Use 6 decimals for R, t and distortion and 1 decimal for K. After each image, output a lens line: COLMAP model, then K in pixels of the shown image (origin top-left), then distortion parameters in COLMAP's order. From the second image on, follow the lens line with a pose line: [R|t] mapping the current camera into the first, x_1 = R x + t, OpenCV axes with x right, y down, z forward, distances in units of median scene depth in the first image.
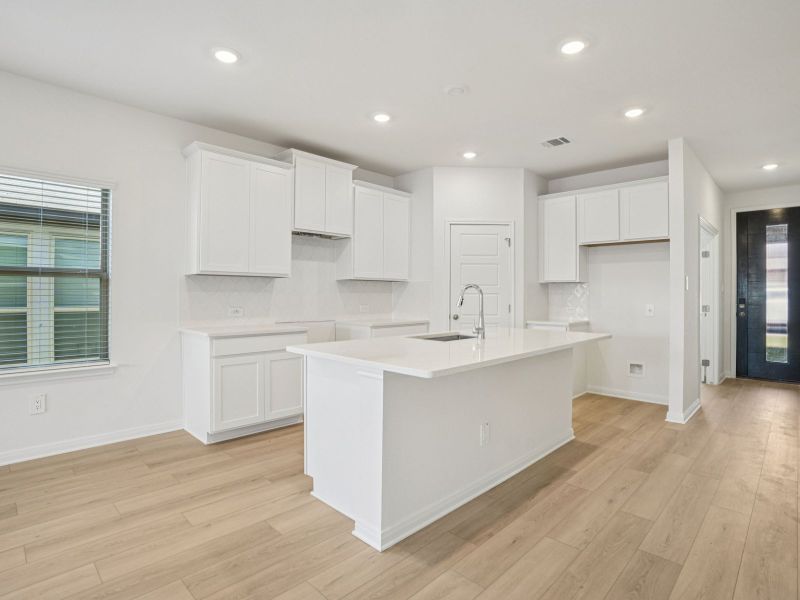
lens RADIAL K [[420.5, 0, 400.0], [0, 420.5, 300.0], [0, 0, 1]] dist [-0.048459, 0.000893]
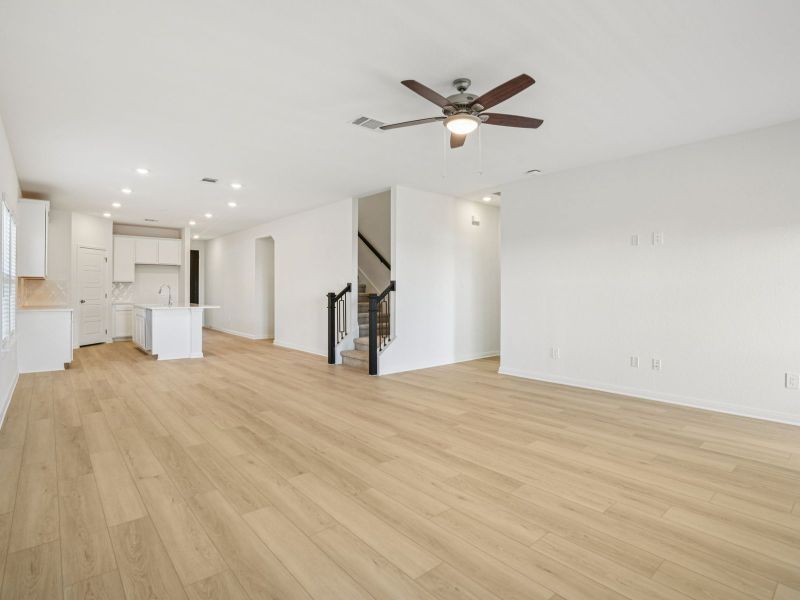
lens RADIAL K [[421.0, 0, 400.0], [0, 421.0, 300.0], [0, 0, 1]] dist [-0.005985, -0.000383]
pose [[0.089969, -0.021721, 0.995708, -1.624307], [0.000370, 0.999763, 0.021776, -0.000758], [-0.995944, -0.001591, 0.089956, -0.497677]]
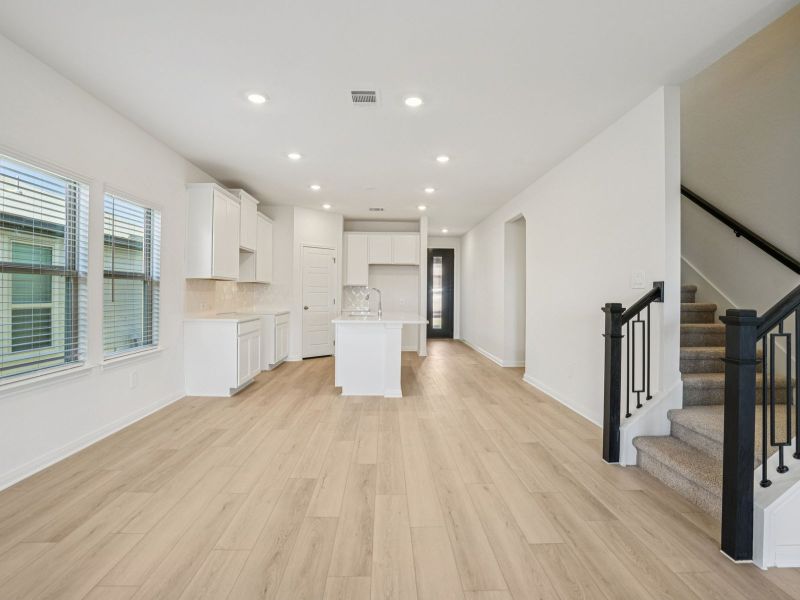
lens RADIAL K [[421.0, 0, 400.0], [0, 421.0, 300.0], [0, 0, 1]] dist [-0.005985, -0.000383]
pose [[0.693516, -0.005685, 0.720418, -0.805114], [-0.003897, 0.999925, 0.011643, -0.006966], [-0.720430, -0.010882, 0.693442, -0.326647]]
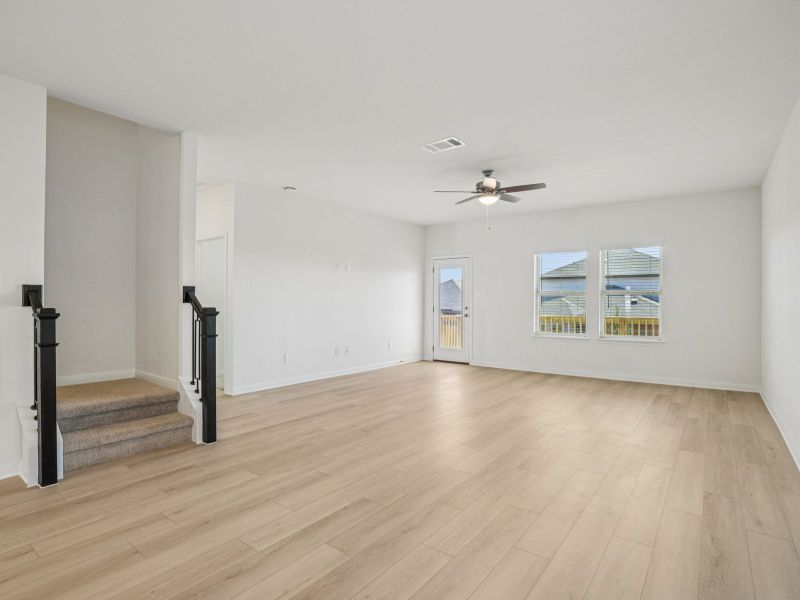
lens RADIAL K [[410.0, 0, 416.6], [0, 410.0, 303.1], [0, 0, 1]] dist [-0.001578, -0.000045]
pose [[-0.988366, -0.003052, -0.152061, -0.509552], [-0.003724, 0.999985, 0.004137, -0.003657], [0.152046, 0.004655, -0.988362, 0.570044]]
